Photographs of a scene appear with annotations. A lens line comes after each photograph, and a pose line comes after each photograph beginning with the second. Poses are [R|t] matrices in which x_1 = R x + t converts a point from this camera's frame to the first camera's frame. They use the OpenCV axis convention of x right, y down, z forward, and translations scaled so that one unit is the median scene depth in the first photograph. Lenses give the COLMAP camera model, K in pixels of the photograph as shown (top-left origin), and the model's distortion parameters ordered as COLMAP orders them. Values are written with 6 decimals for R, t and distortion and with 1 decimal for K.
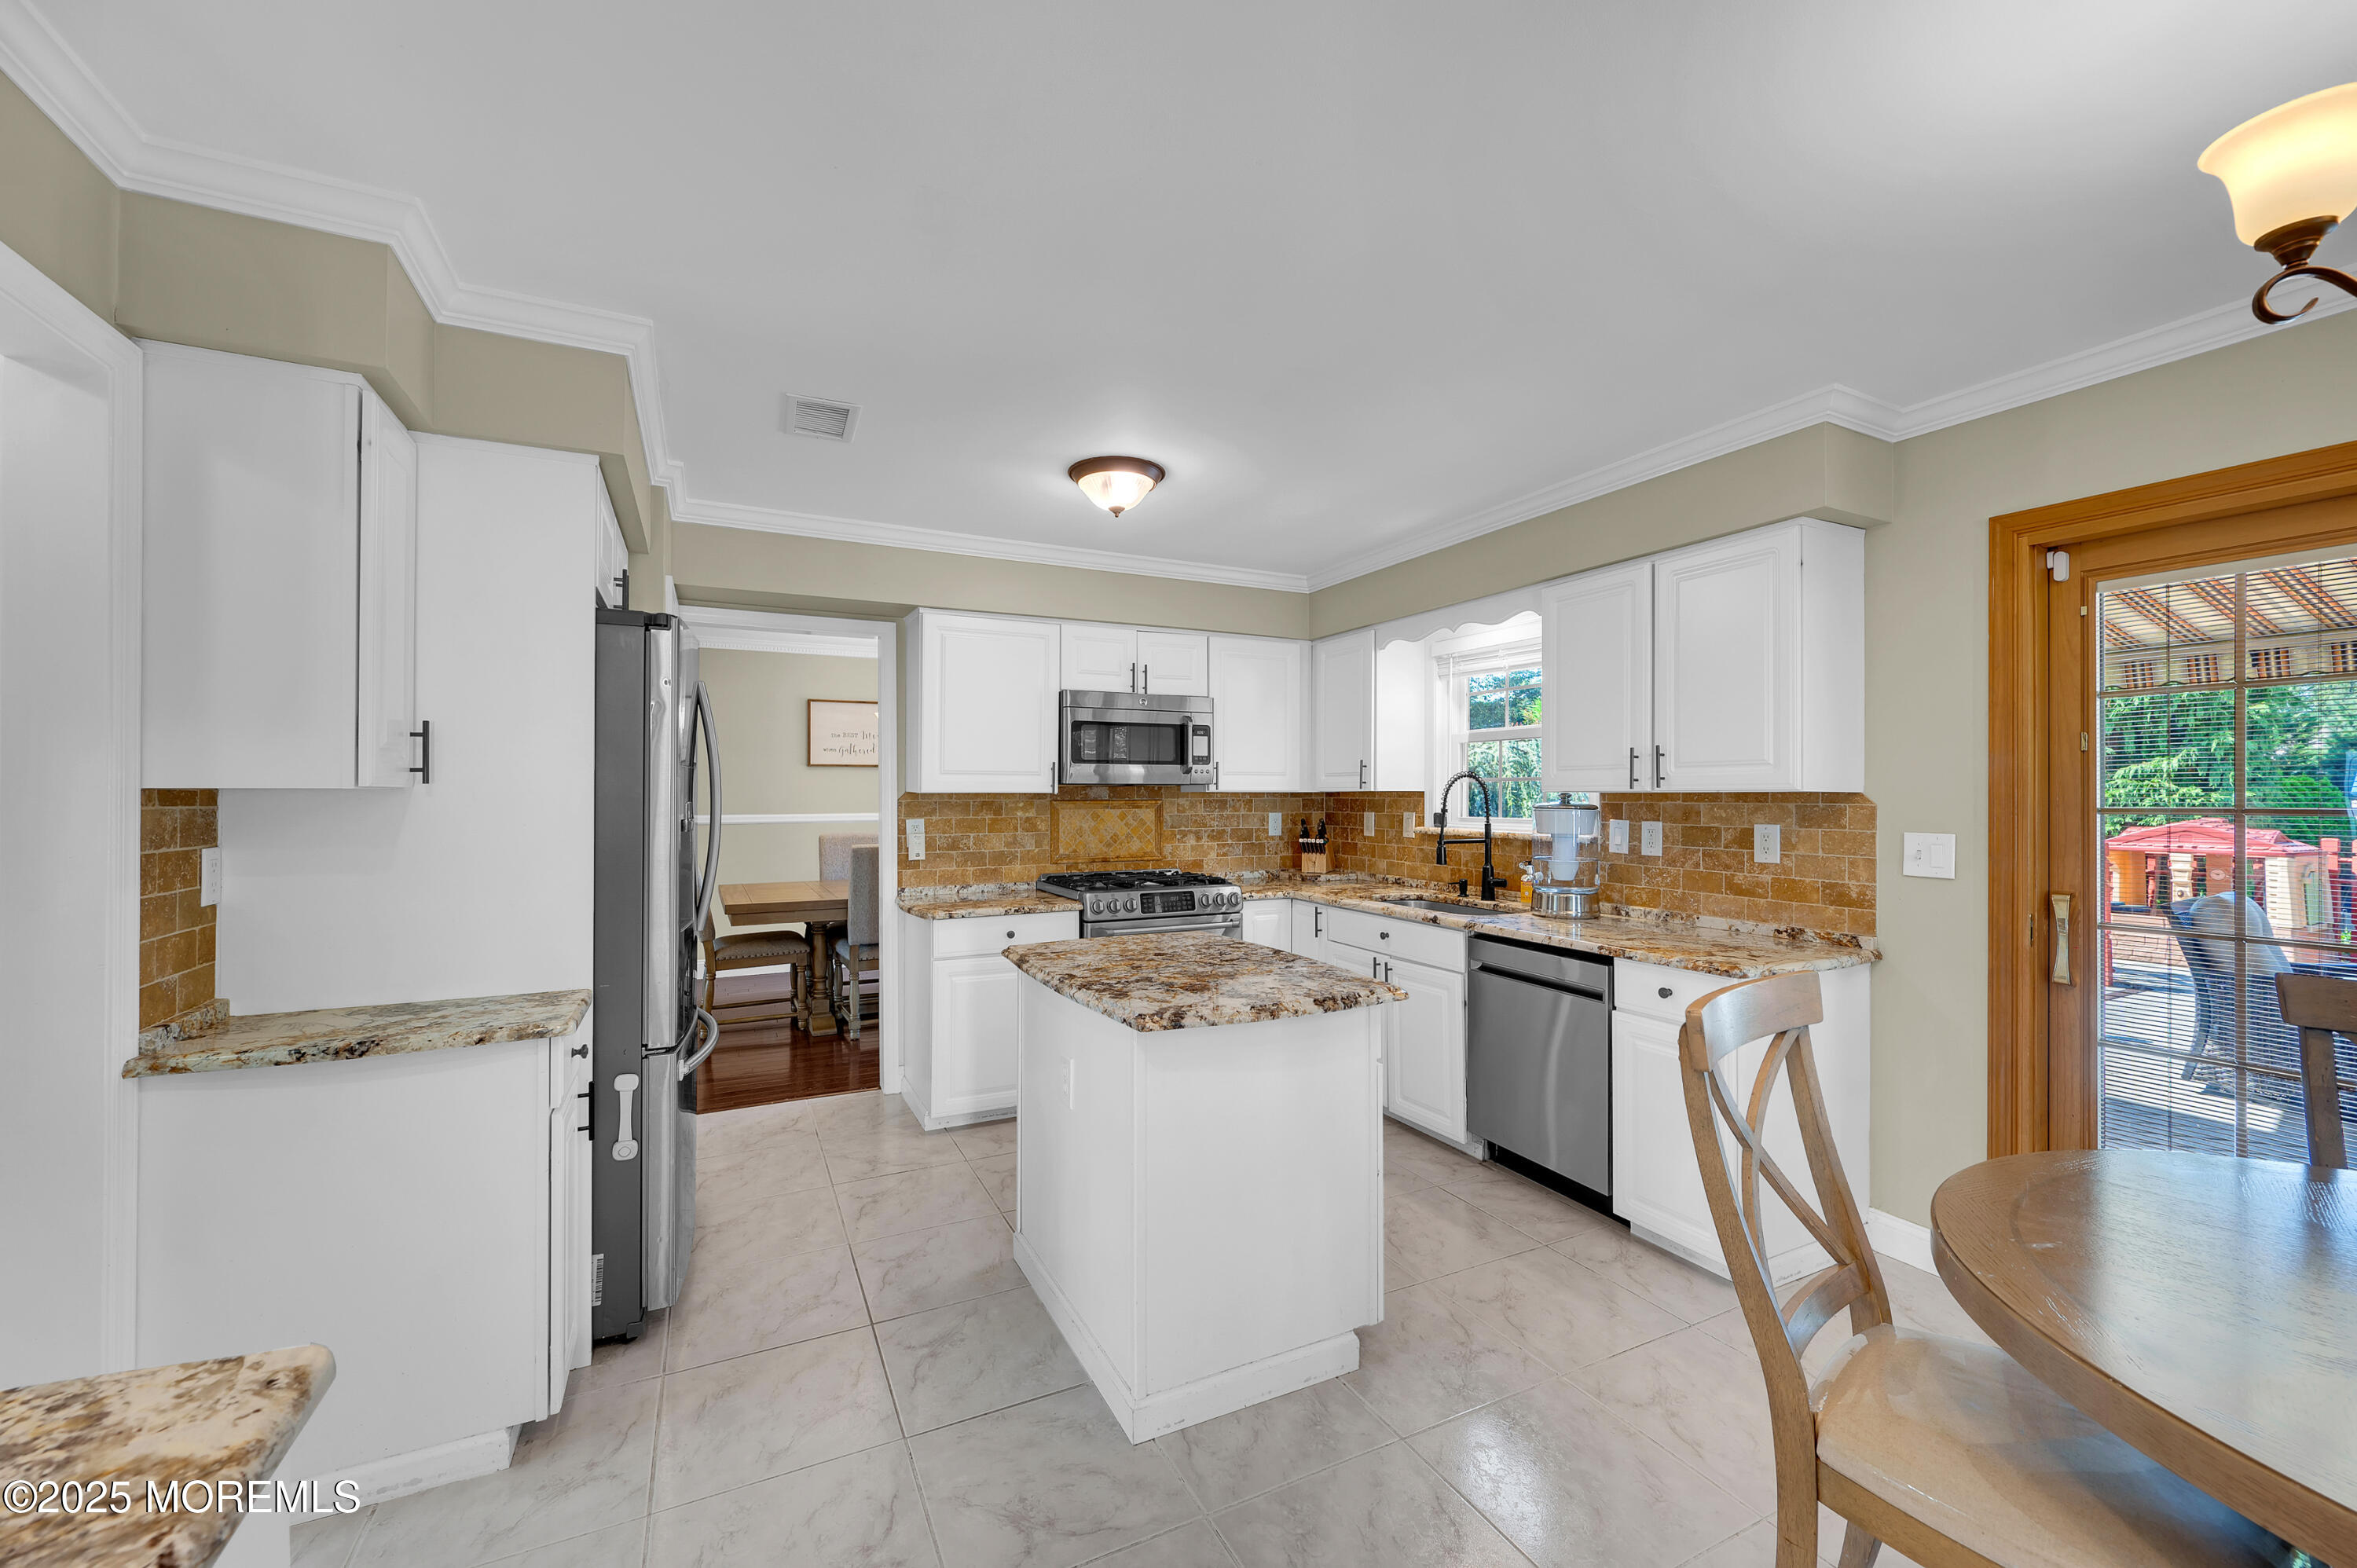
lens RADIAL K [[926.6, 0, 1188.5], [0, 926.6, 790.1], [0, 0, 1]] dist [-0.000835, 0.000103]
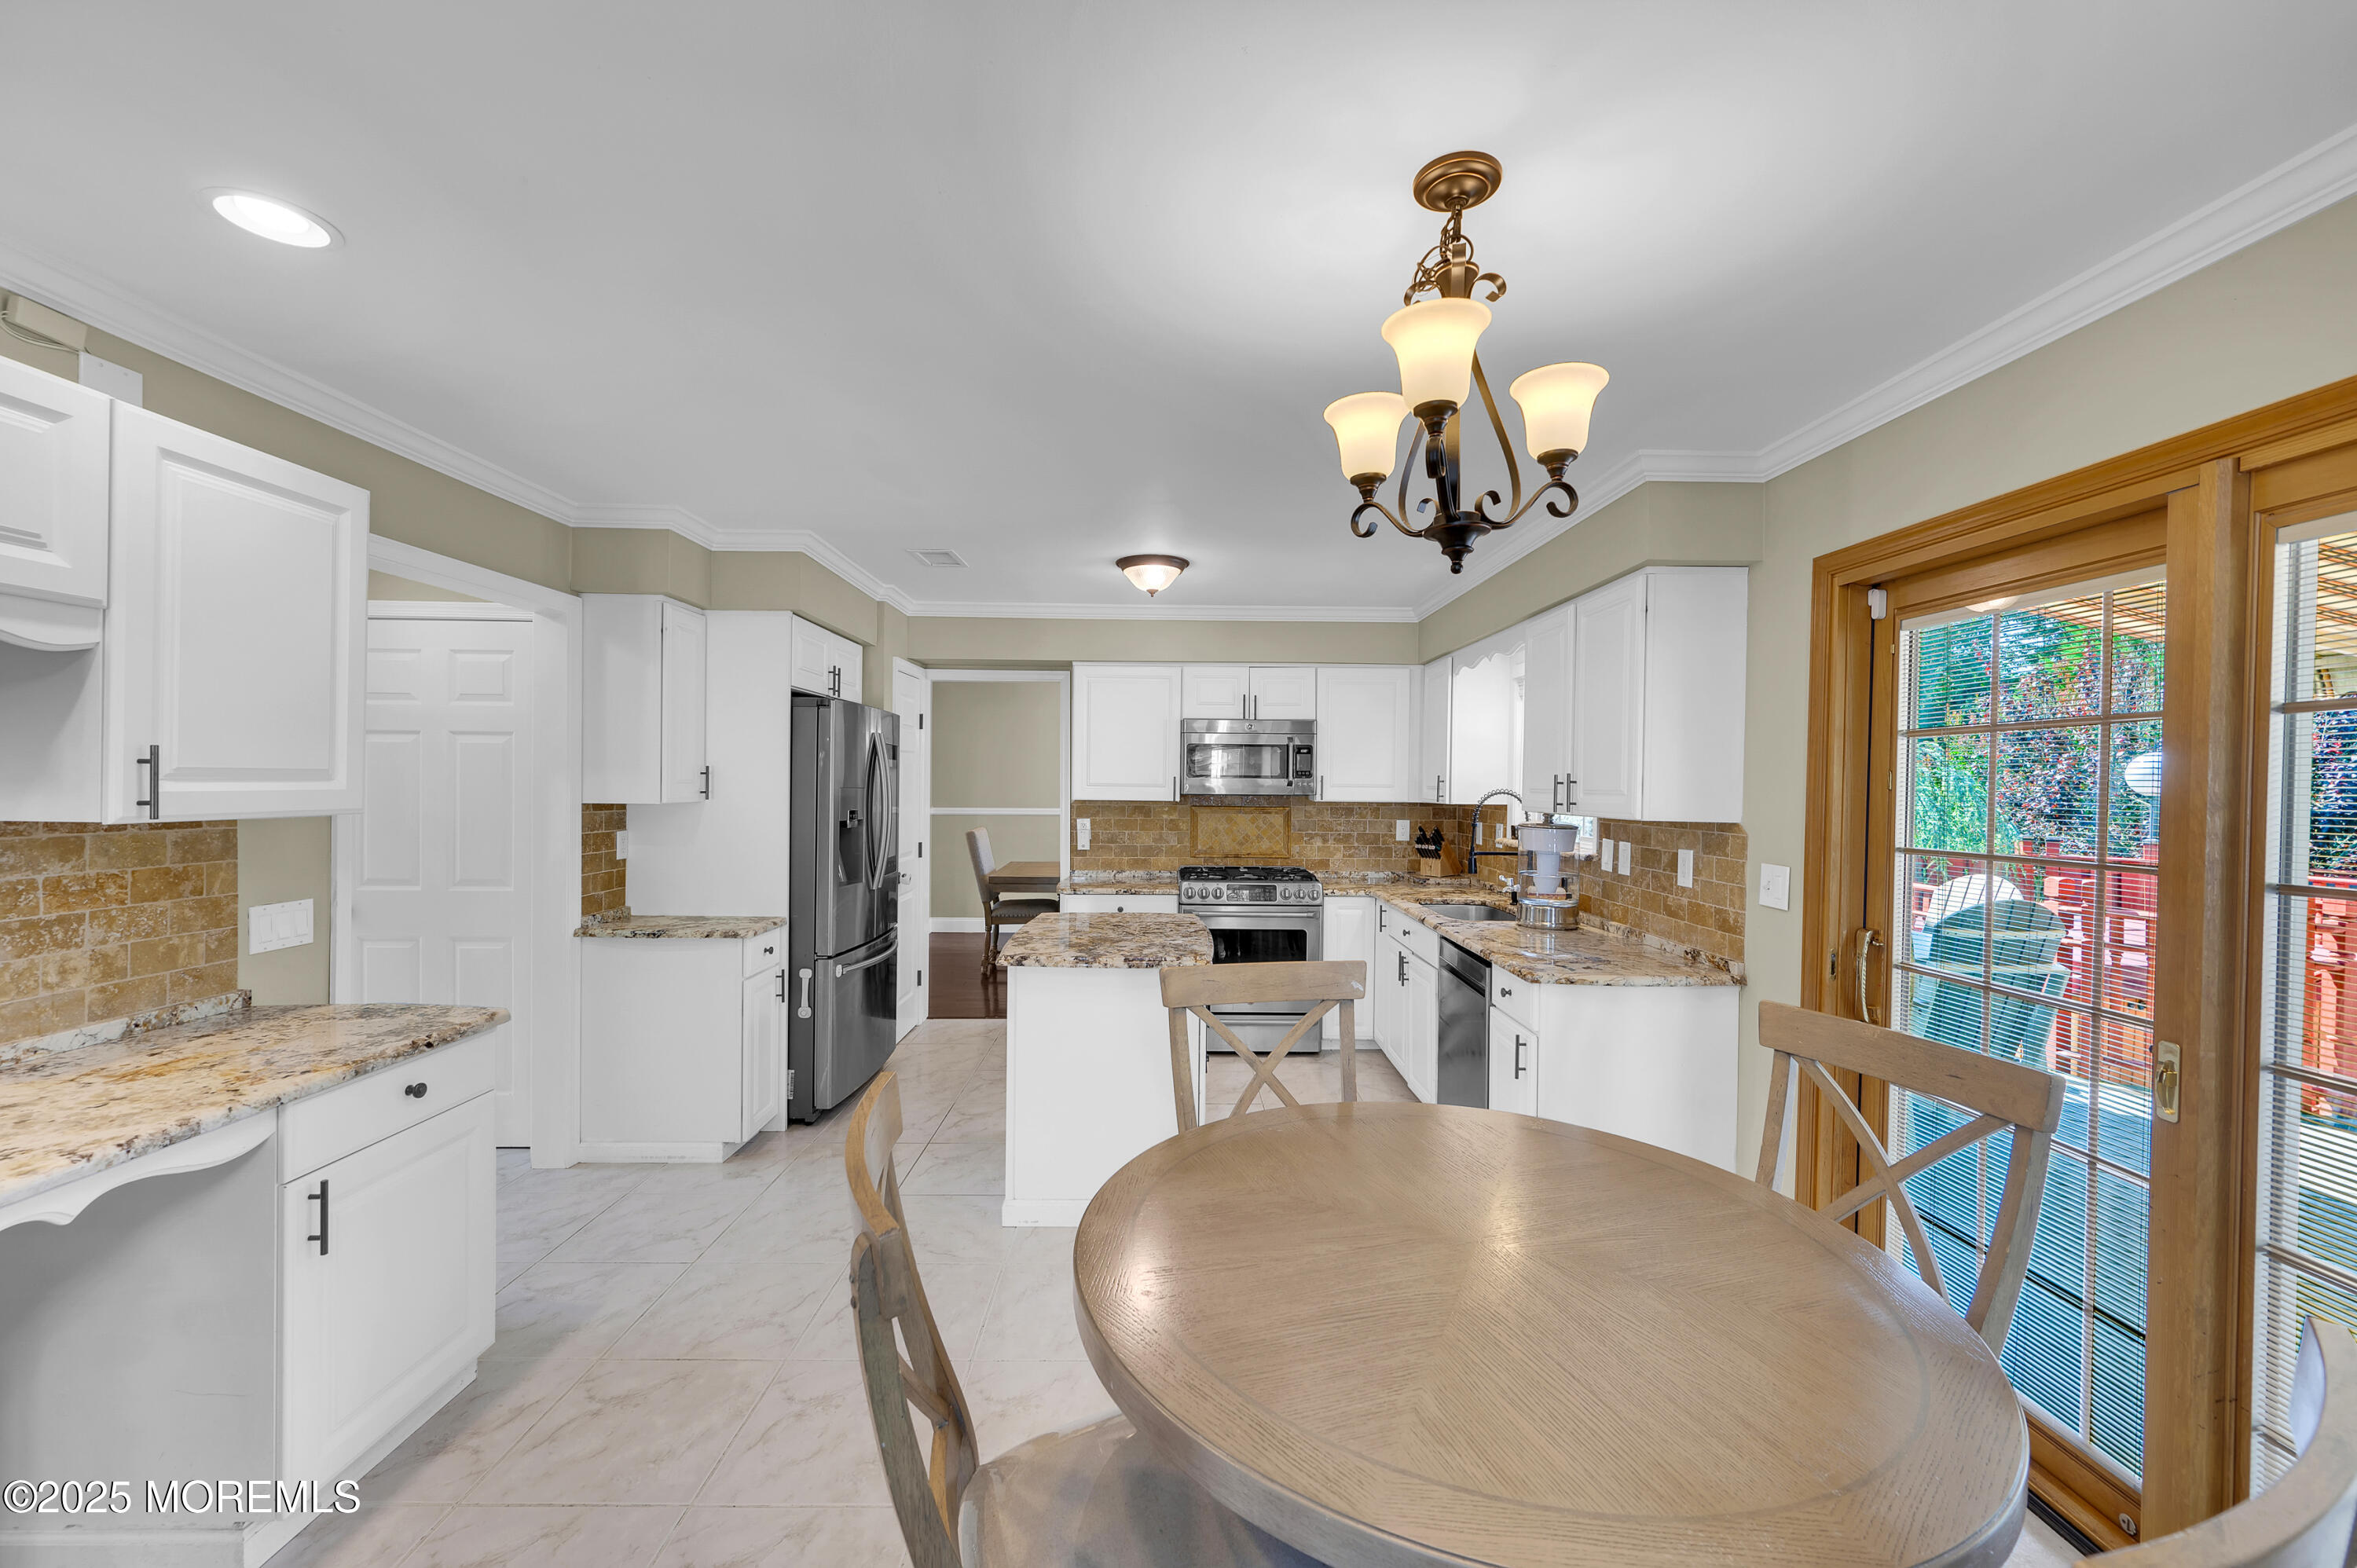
lens RADIAL K [[926.6, 0, 1178.5], [0, 926.6, 791.4], [0, 0, 1]] dist [-0.000835, 0.000103]
pose [[0.902680, 0.013358, -0.430106, 0.482050], [-0.008568, 0.999878, 0.013072, -0.032118], [0.430228, -0.008114, 0.902684, -0.160031]]
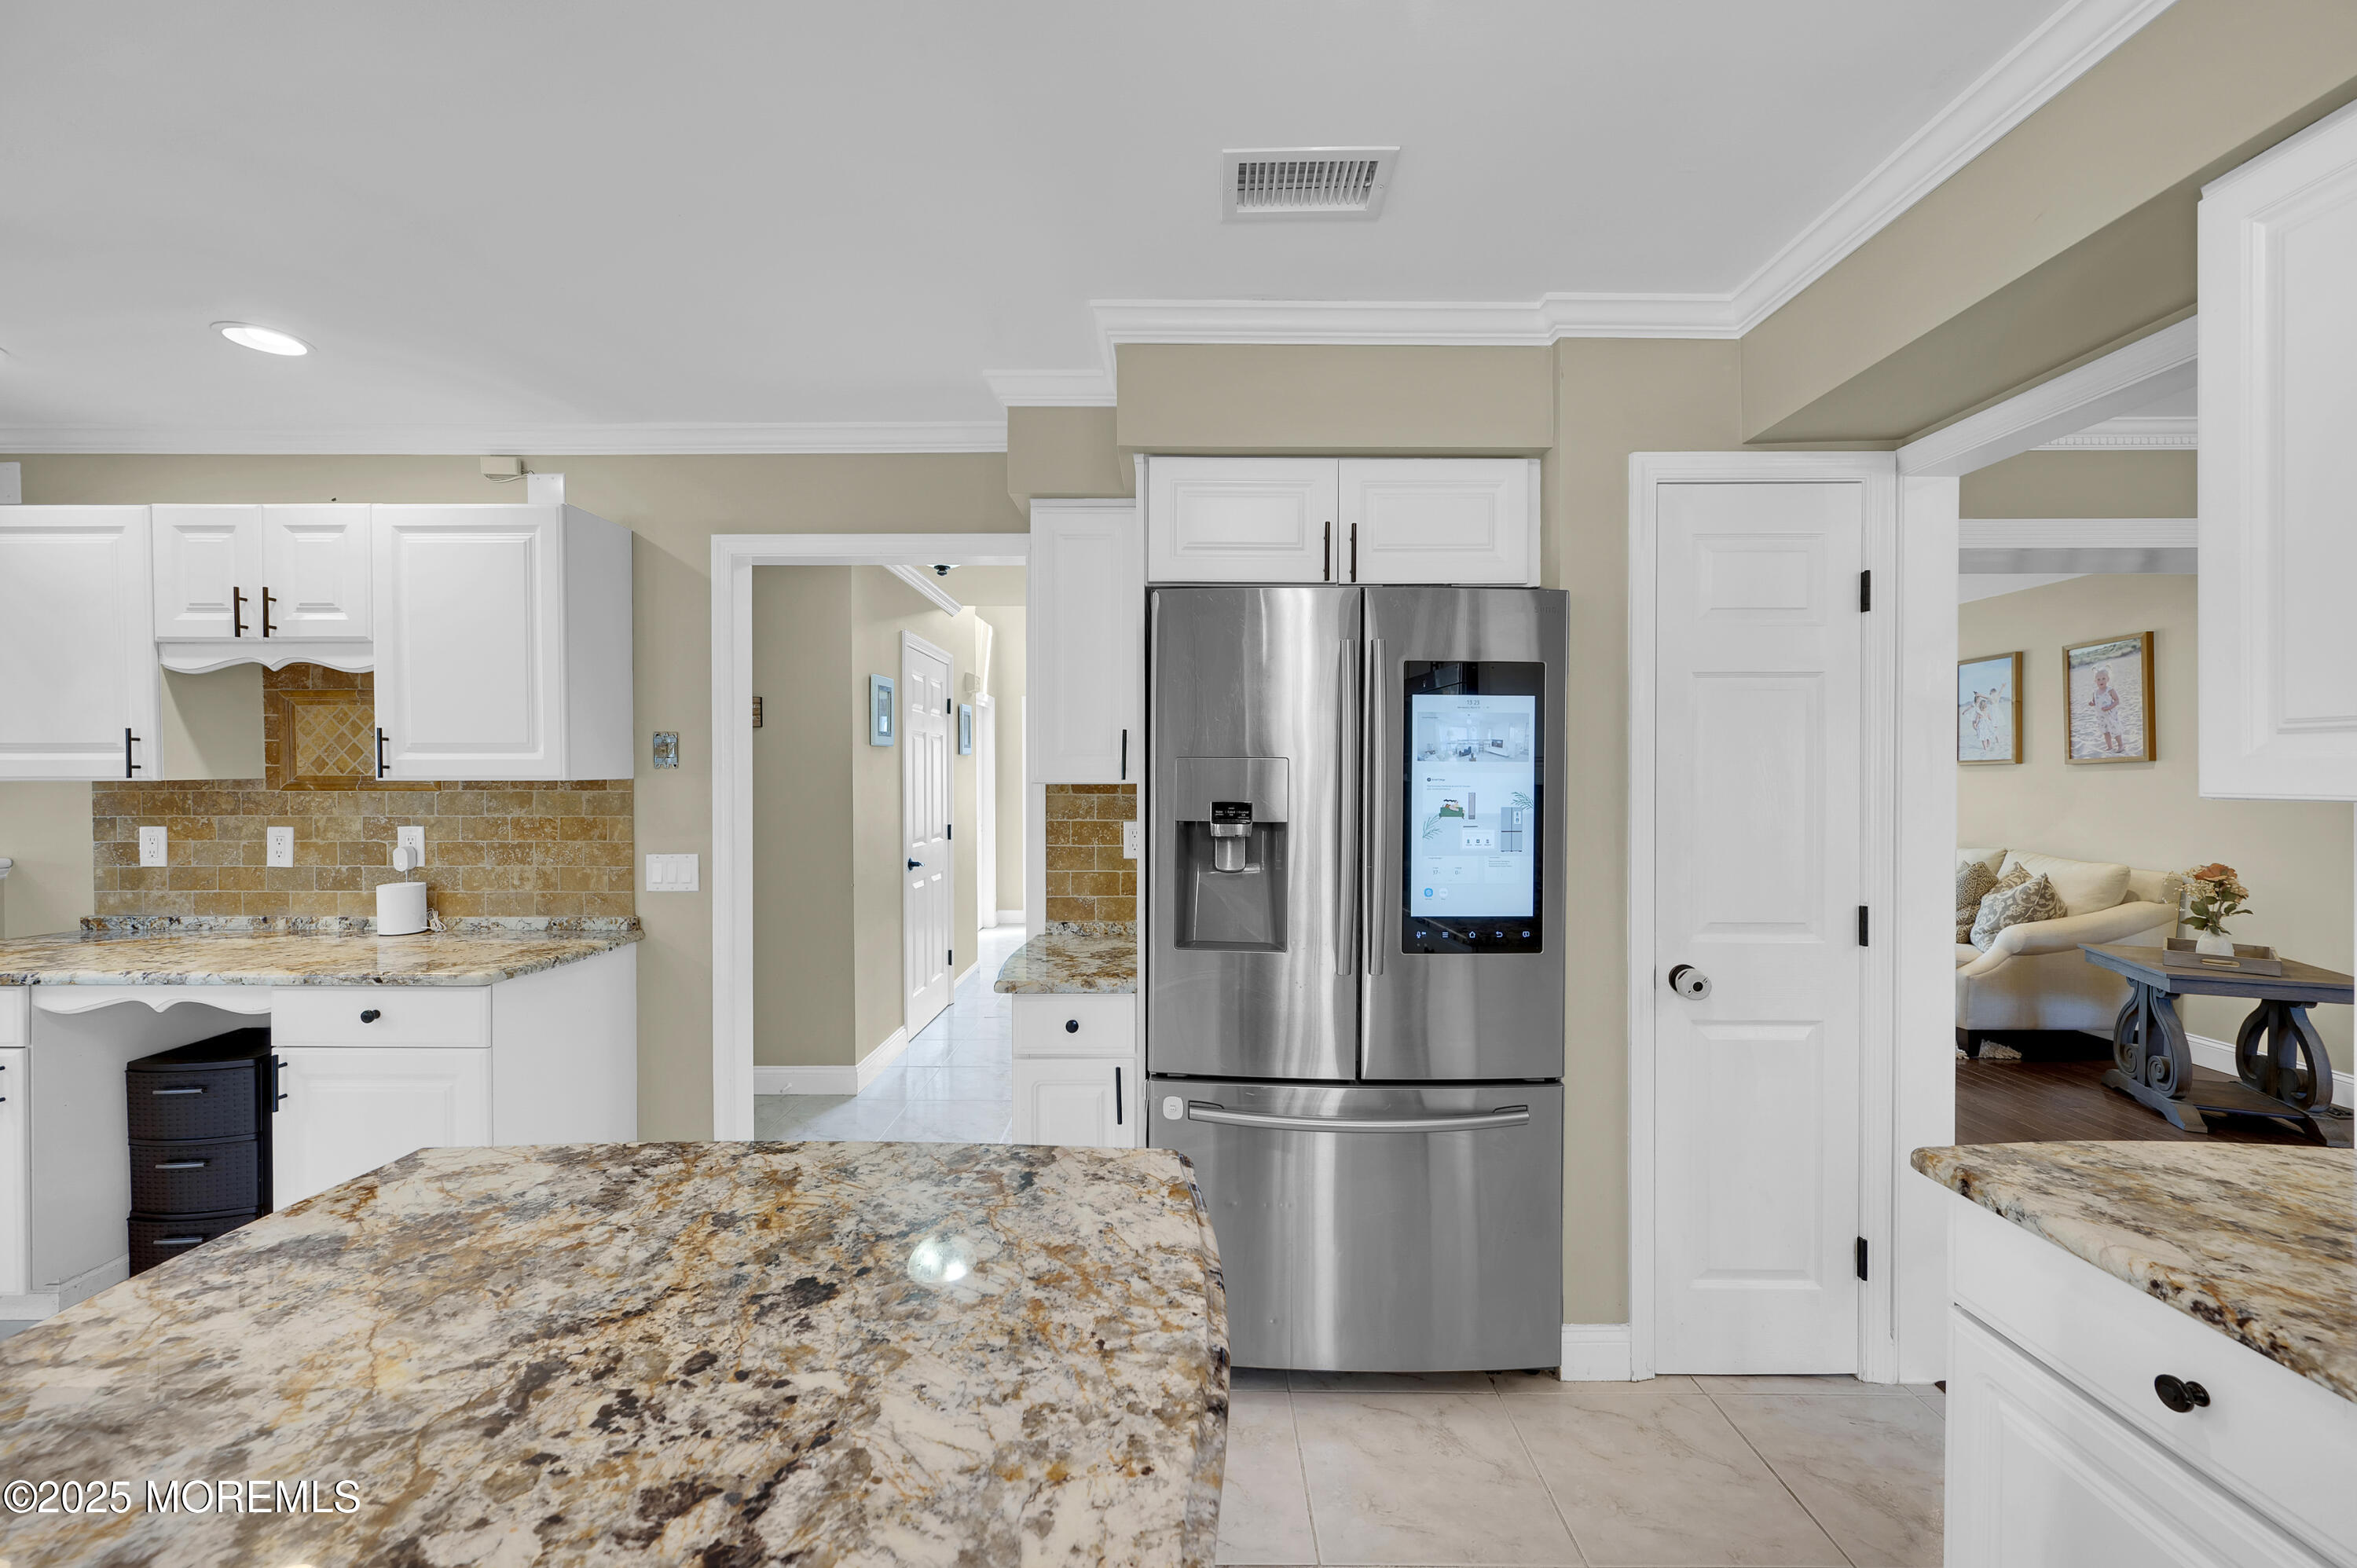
lens RADIAL K [[926.6, 0, 1191.1], [0, 926.6, 782.2], [0, 0, 1]] dist [-0.000835, 0.000103]
pose [[-0.448915, 0.005729, -0.893556, 0.148375], [0.001322, 0.999983, 0.005747, -0.006417], [0.893573, 0.001399, -0.448915, 0.939122]]
